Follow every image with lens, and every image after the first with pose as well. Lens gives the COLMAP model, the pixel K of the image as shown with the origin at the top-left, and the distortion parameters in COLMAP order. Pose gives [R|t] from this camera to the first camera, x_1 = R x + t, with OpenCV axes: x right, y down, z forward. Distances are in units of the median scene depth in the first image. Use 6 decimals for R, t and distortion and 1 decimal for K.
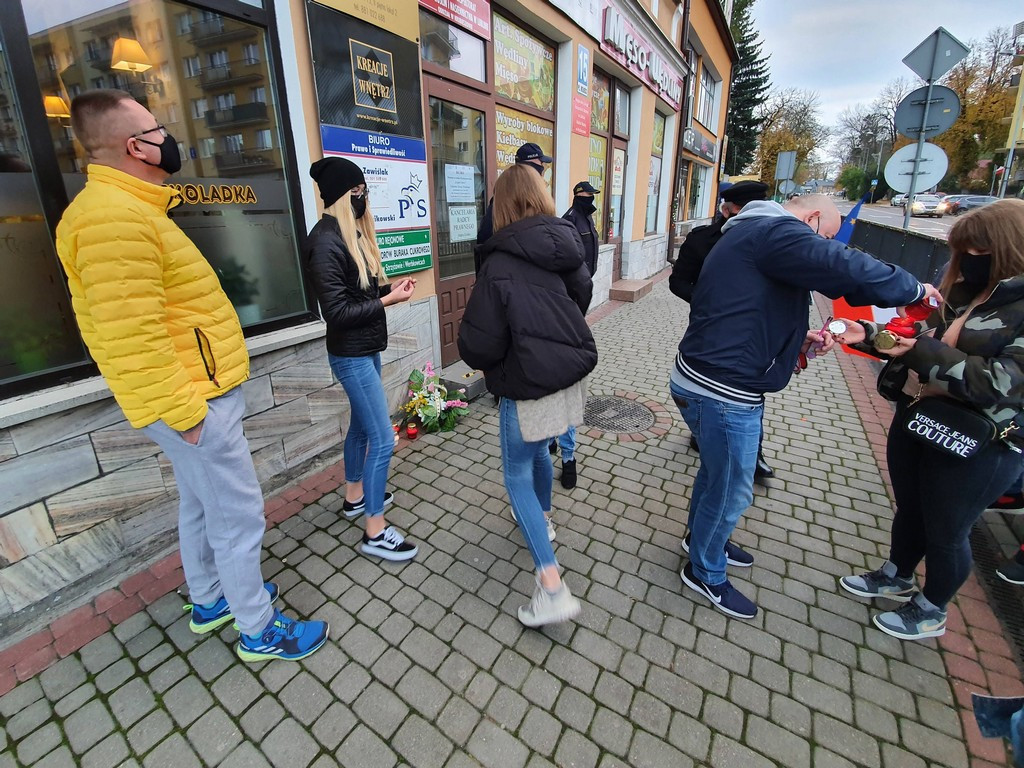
lens RADIAL K [[444.2, 0, 473.7], [0, 444.2, 345.6], [0, 0, 1]] dist [0.016456, -0.018344]
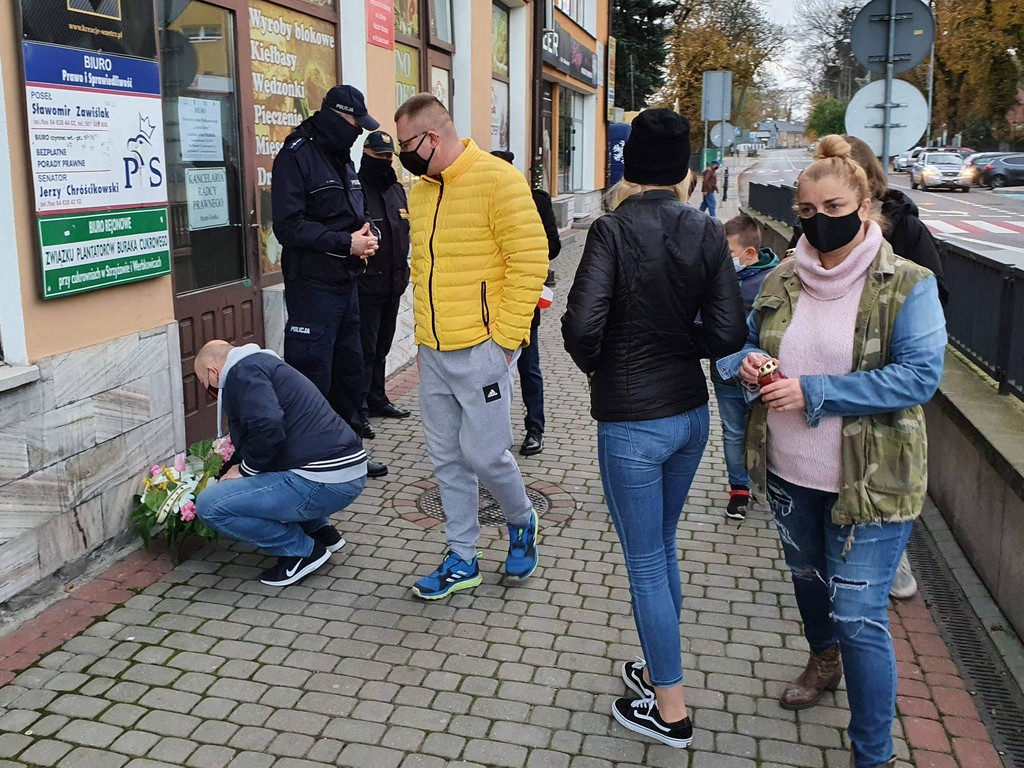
lens RADIAL K [[1054.8, 0, 462.1], [0, 1054.8, 341.3], [0, 0, 1]] dist [0.153776, -0.393916]
pose [[0.940837, -0.032895, 0.337259, -0.223093], [0.076676, 0.990129, -0.117325, 0.108753], [-0.330071, 0.136243, 0.934072, -0.420664]]
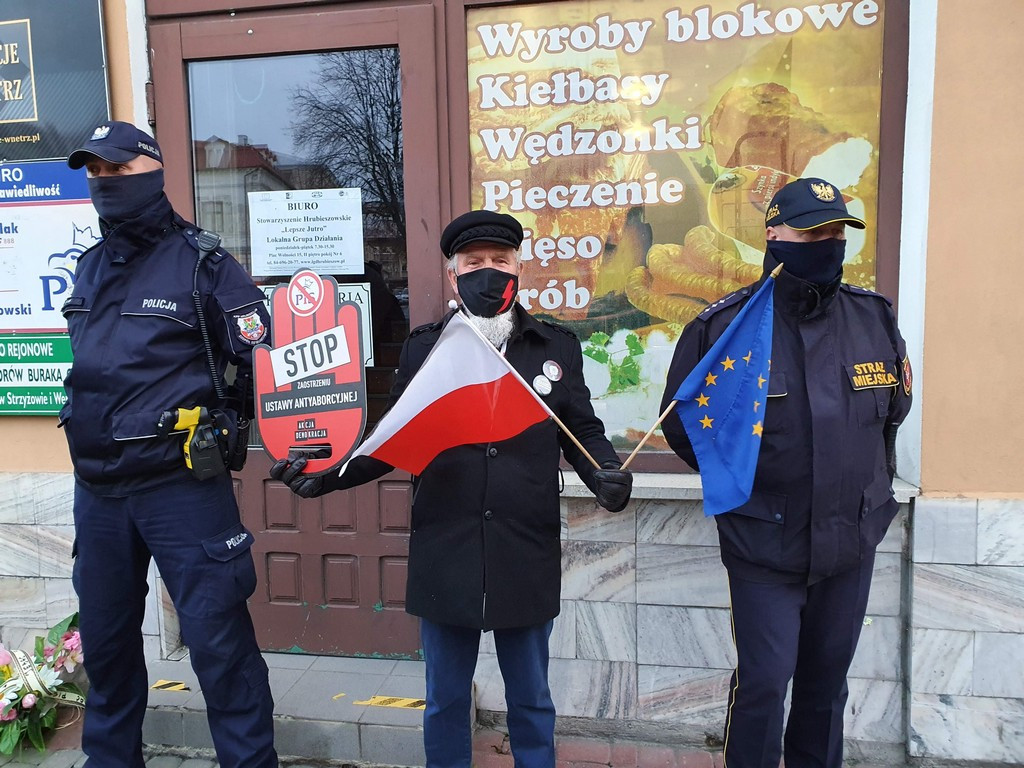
lens RADIAL K [[814.7, 0, 493.4], [0, 814.7, 387.8], [0, 0, 1]] dist [-0.000551, 0.042306]
pose [[0.402908, 0.119733, -0.907375, 0.896201], [-0.259142, 0.965760, 0.012369, -0.336929], [0.877787, 0.230155, 0.420140, 1.048424]]
